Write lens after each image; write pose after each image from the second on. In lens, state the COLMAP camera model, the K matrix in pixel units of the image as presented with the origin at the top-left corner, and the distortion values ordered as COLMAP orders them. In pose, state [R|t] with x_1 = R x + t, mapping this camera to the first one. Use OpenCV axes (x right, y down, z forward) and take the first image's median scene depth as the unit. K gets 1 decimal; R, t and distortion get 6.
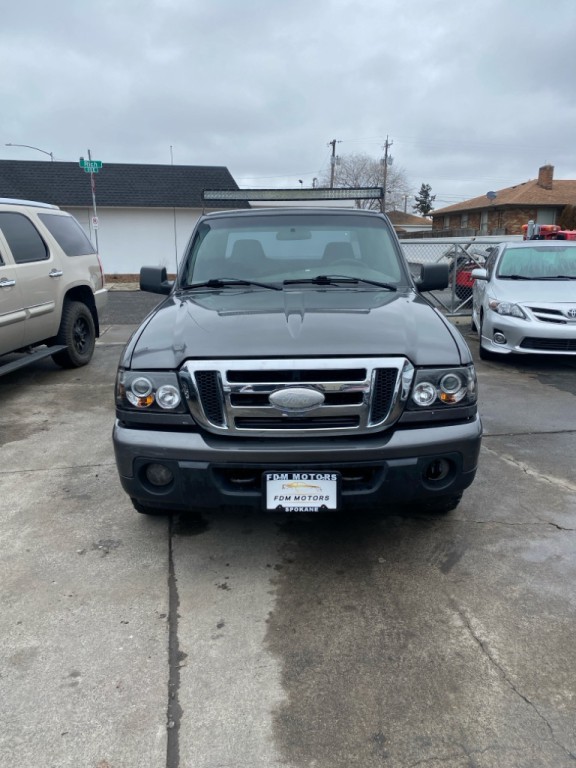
lens RADIAL K [[585.7, 0, 294.7], [0, 585.7, 386.4], [0, 0, 1]] dist [0.026575, -0.023445]
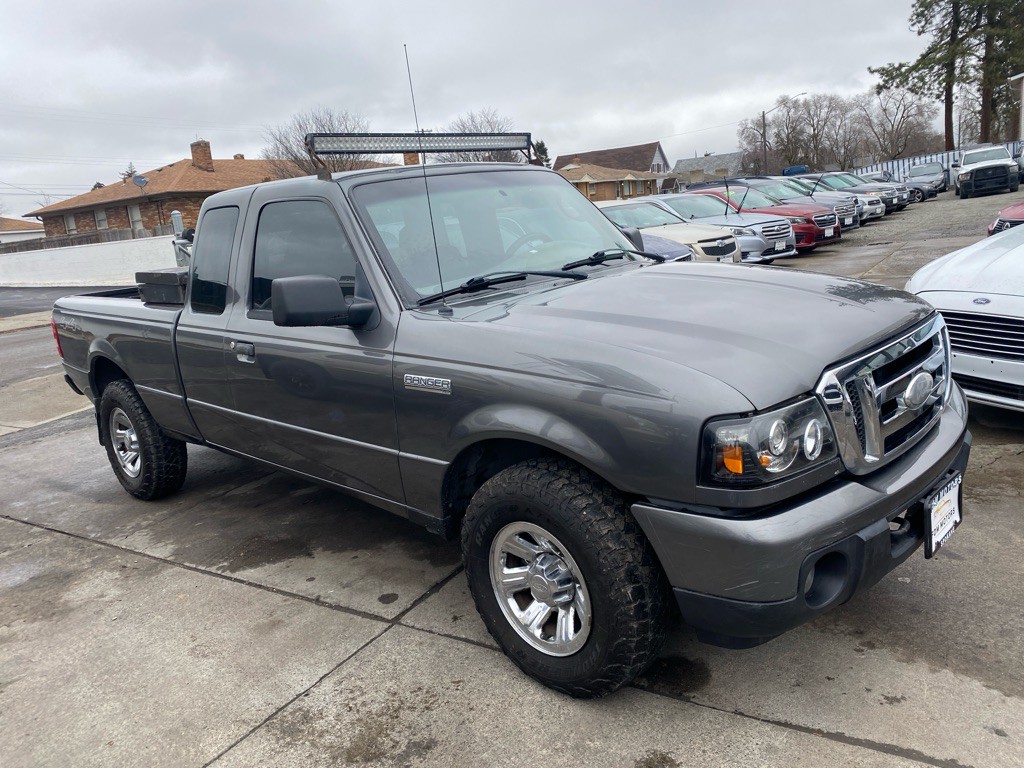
lens RADIAL K [[781.0, 0, 513.4], [0, 781.0, 386.4], [0, 0, 1]] dist [0.026575, -0.023445]
pose [[0.682305, -0.213865, 0.699086, -0.983054], [0.256341, 0.965530, 0.045188, -0.149667], [-0.684653, 0.148373, 0.713608, 0.634471]]
